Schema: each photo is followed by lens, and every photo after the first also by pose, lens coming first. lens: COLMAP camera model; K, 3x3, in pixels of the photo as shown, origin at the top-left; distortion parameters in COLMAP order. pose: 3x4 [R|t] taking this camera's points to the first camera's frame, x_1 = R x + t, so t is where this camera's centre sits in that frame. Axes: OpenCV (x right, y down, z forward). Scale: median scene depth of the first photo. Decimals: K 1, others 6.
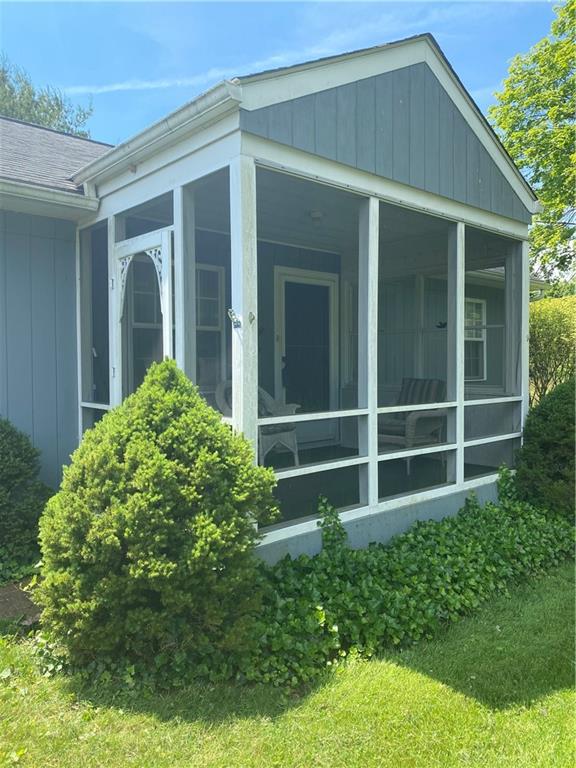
lens RADIAL K [[583.3, 0, 283.1], [0, 583.3, 381.6], [0, 0, 1]] dist [0.042459, -0.001535]
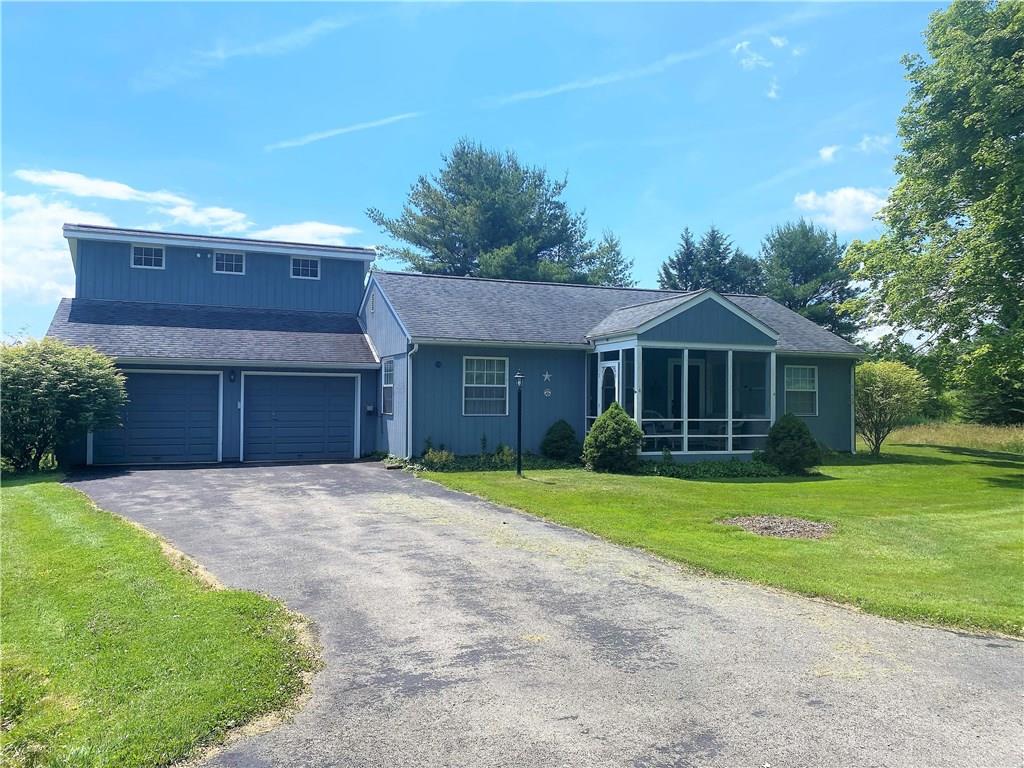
lens RADIAL K [[777.8, 0, 507.2], [0, 777.8, 383.4], [0, 0, 1]] dist [0.042459, -0.001535]
pose [[0.939489, 0.003160, -0.342564, 0.715505], [-0.022734, 0.998328, -0.053137, 0.106388], [0.341823, 0.057710, 0.937991, -3.286726]]
